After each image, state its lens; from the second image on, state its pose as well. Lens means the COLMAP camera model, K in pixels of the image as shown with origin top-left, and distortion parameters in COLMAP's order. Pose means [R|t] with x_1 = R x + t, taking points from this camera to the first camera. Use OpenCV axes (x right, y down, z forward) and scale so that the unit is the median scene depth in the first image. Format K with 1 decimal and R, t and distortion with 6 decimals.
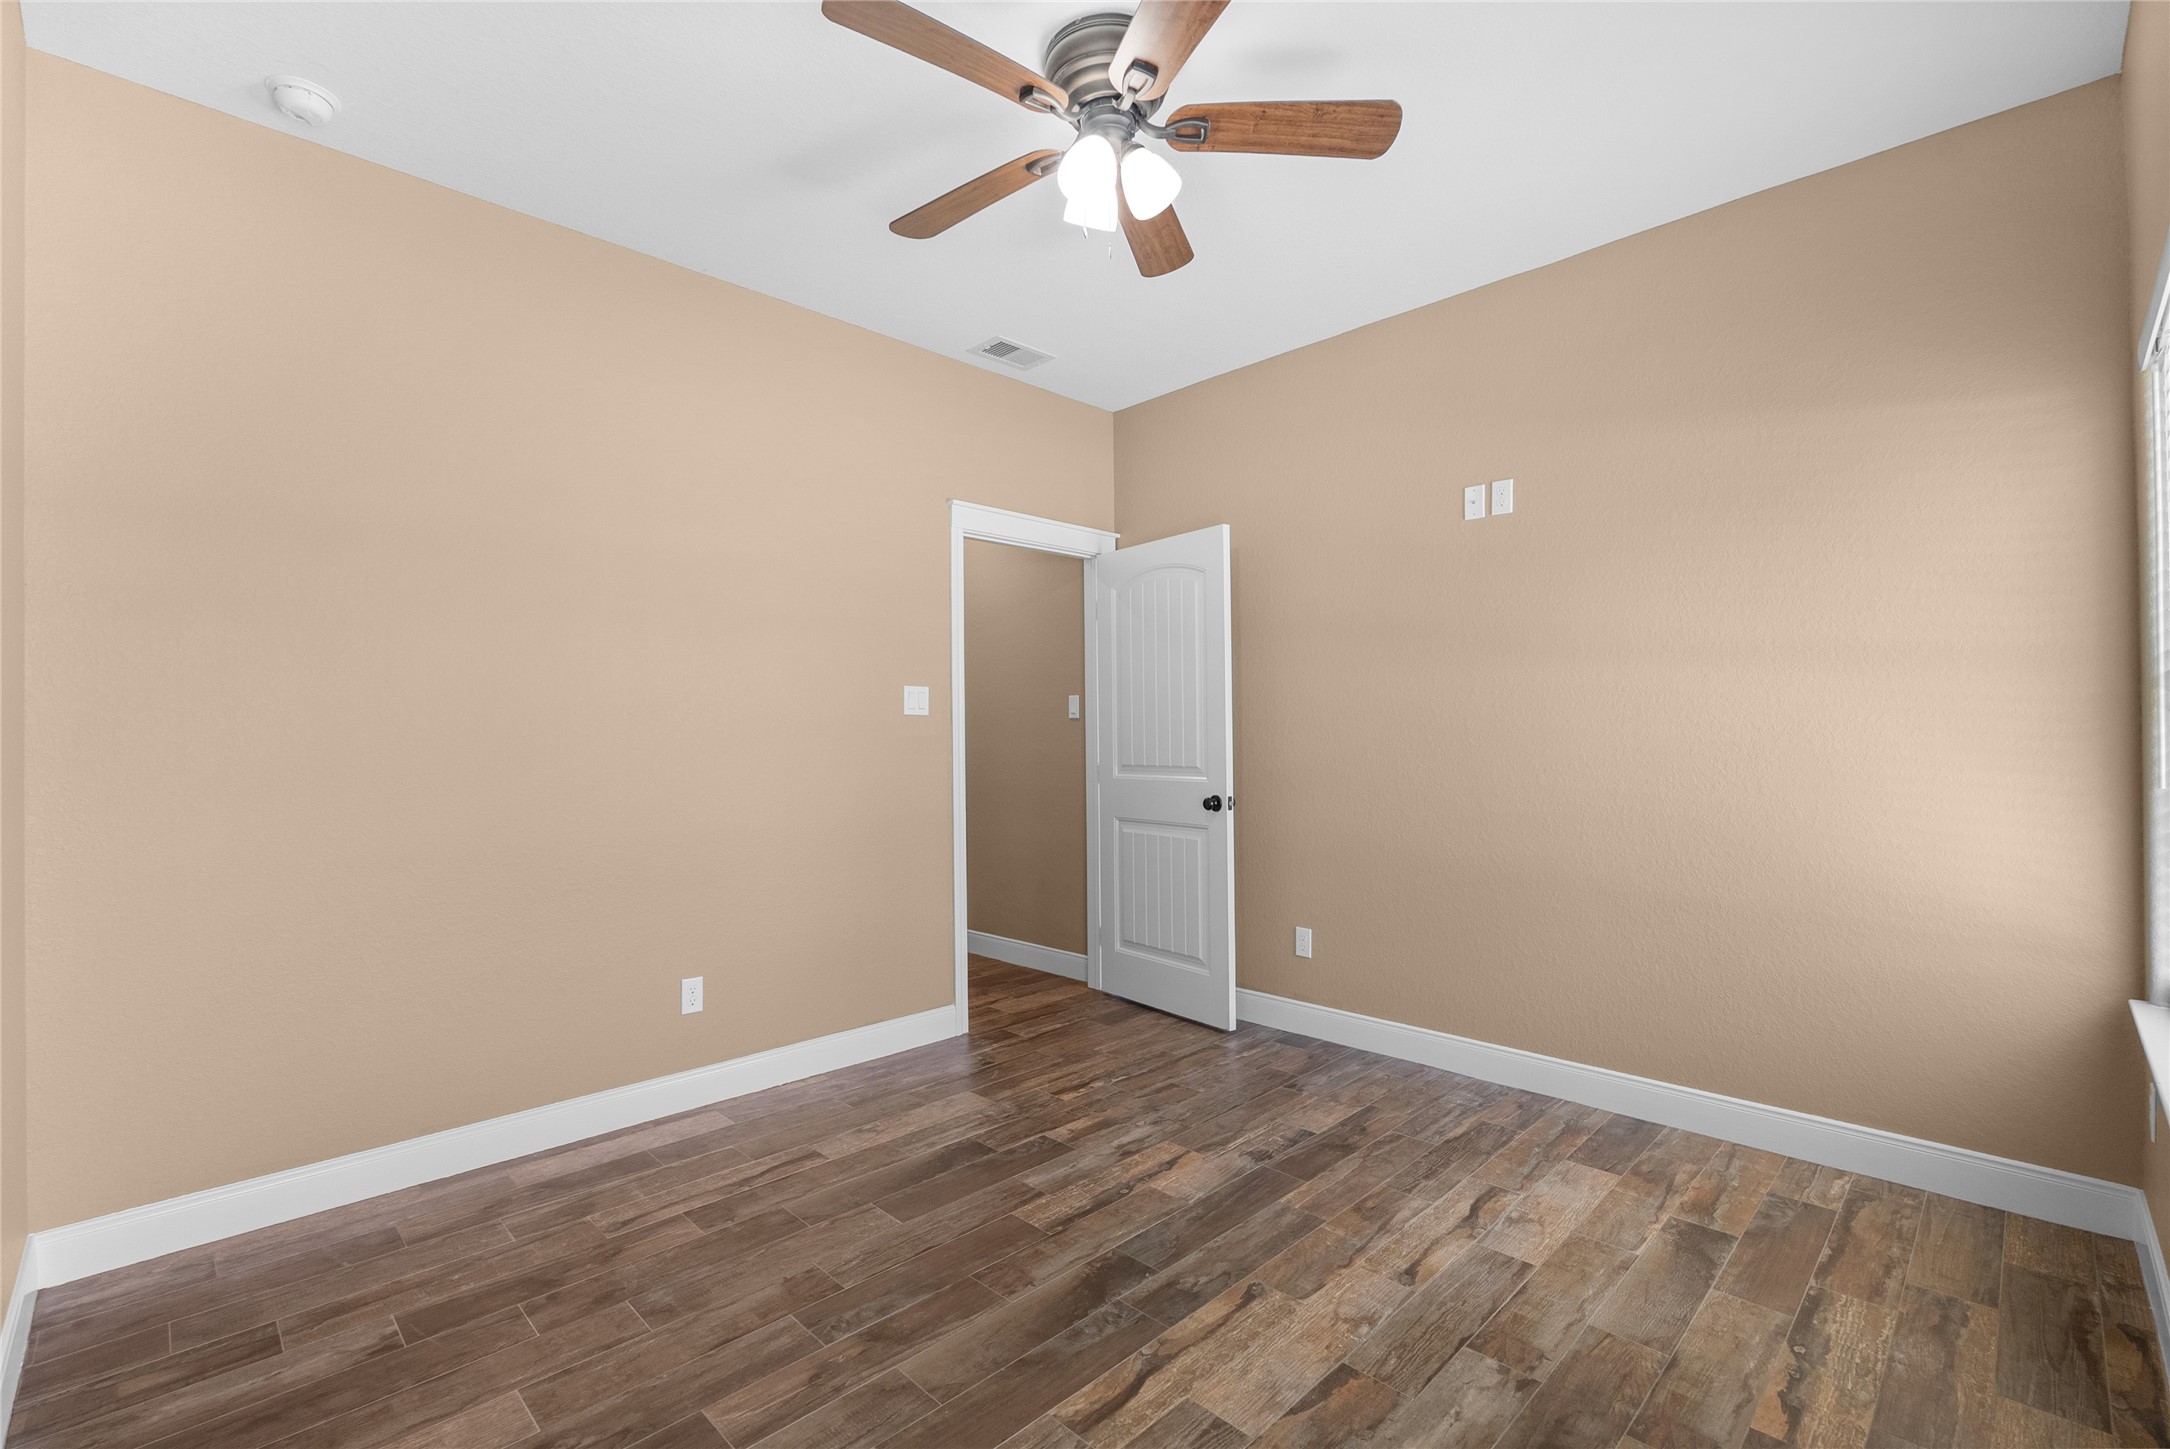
lens RADIAL K [[958.1, 0, 1085.0], [0, 958.1, 724.5], [0, 0, 1]] dist [-0.008744, 0.001214]
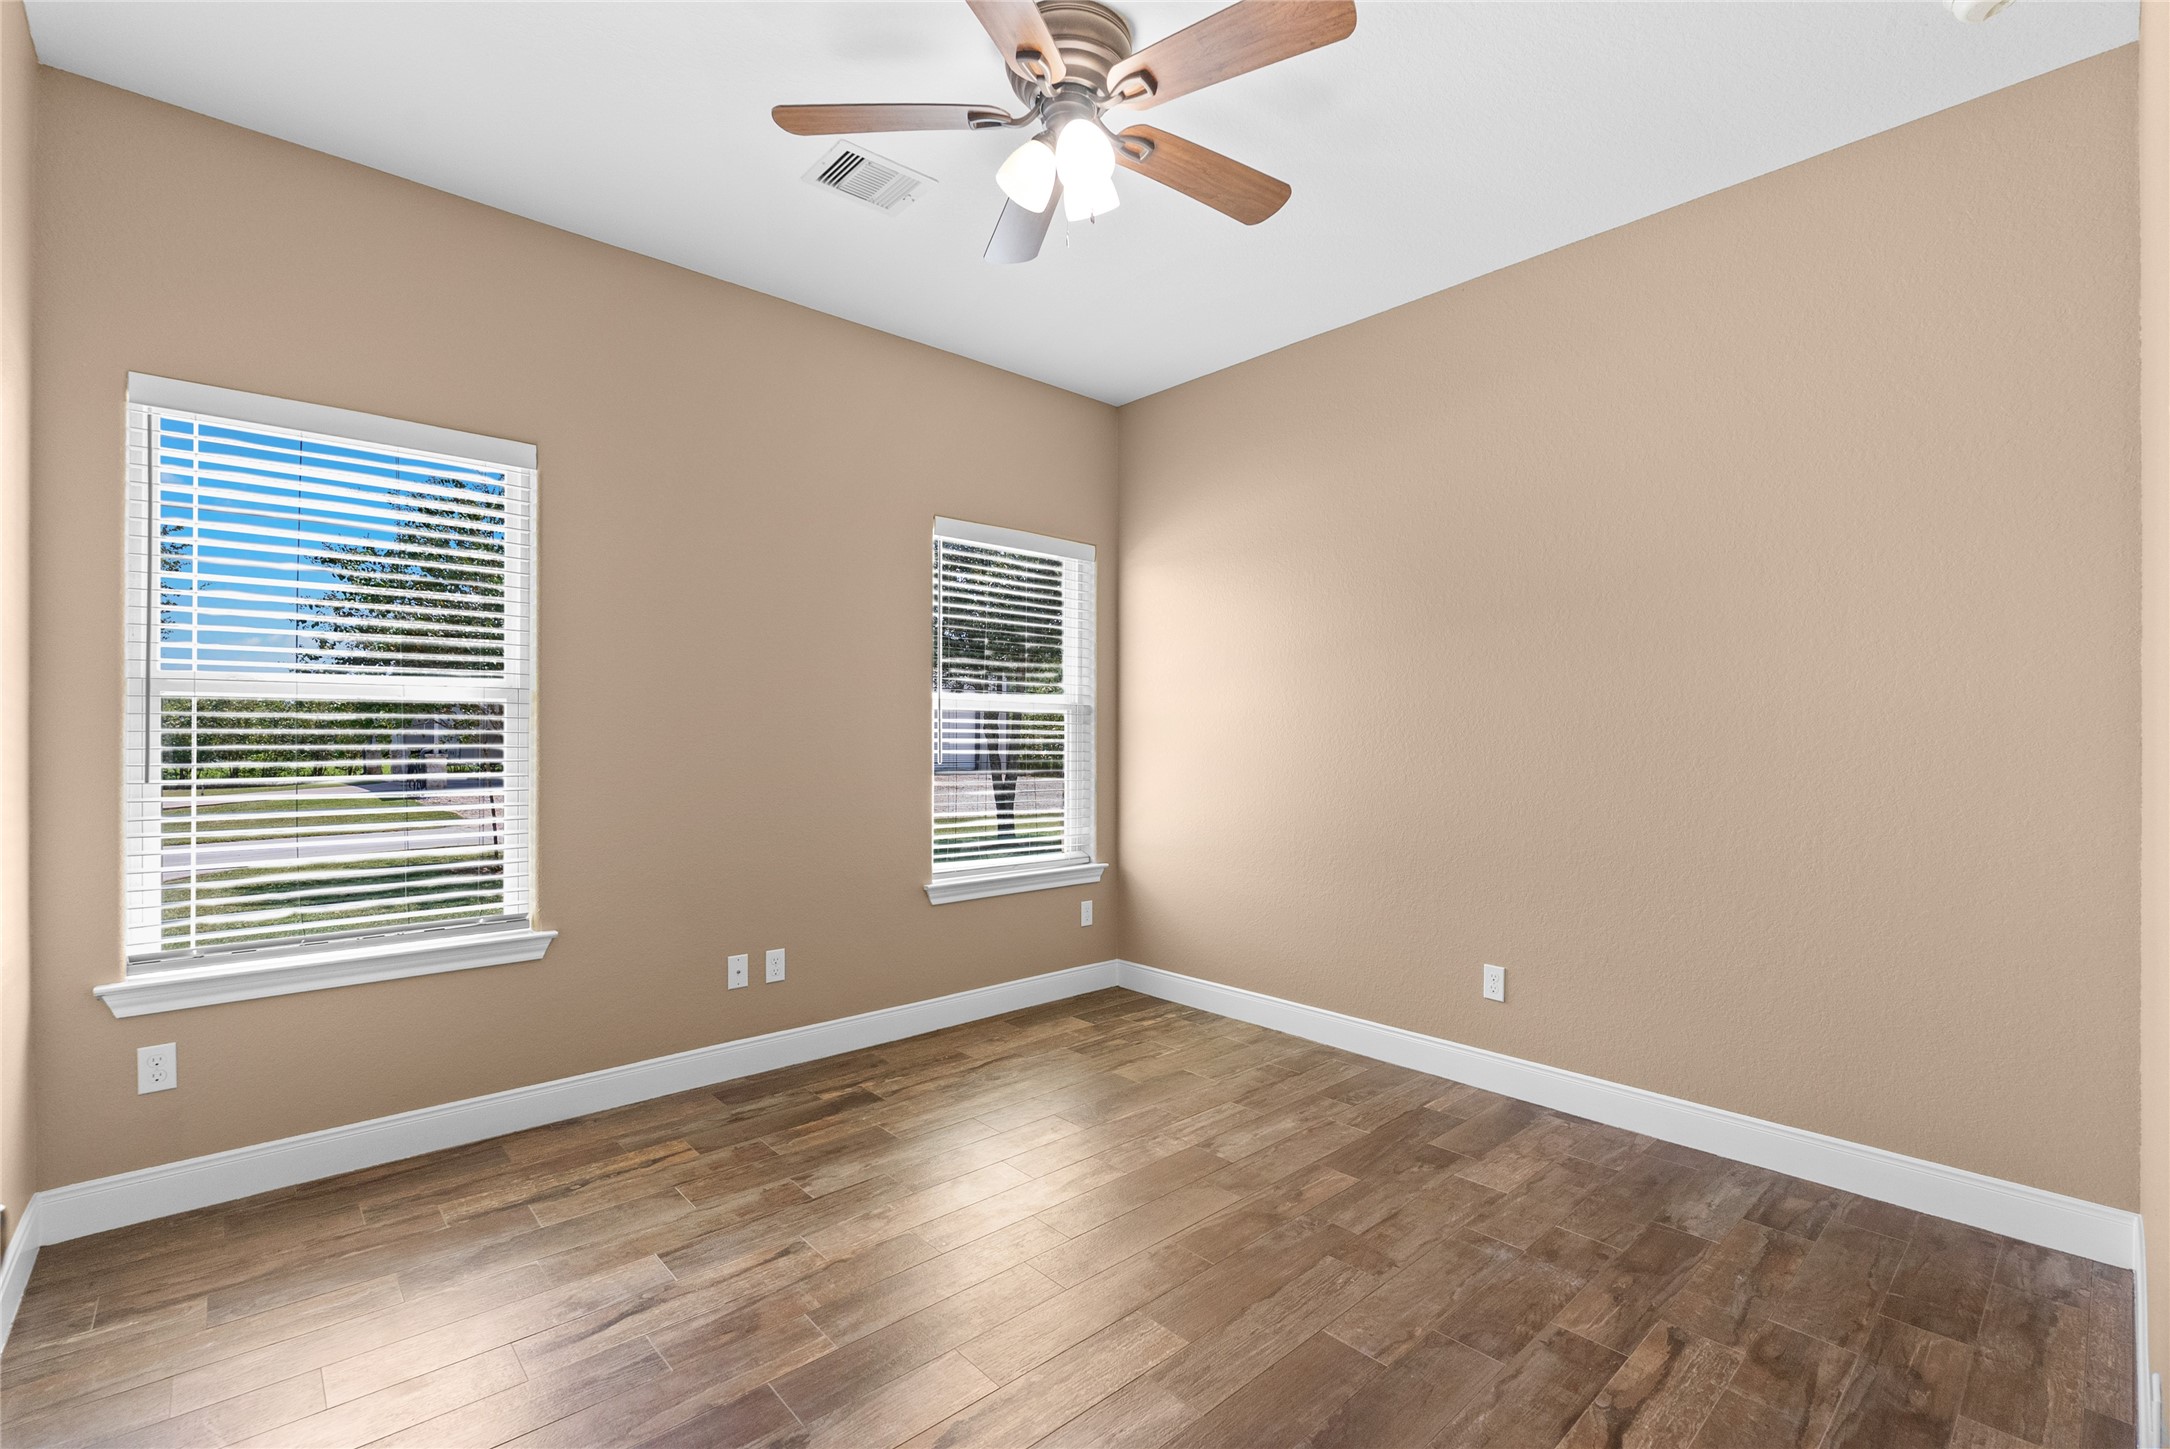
lens RADIAL K [[958.1, 0, 1085.0], [0, 958.1, 724.5], [0, 0, 1]] dist [-0.008744, 0.001214]
pose [[-0.998969, 0.006254, 0.044961, -0.034843], [0.005267, 0.999743, -0.022050, 0.028992], [-0.045087, -0.021790, -0.998745, 2.103062]]
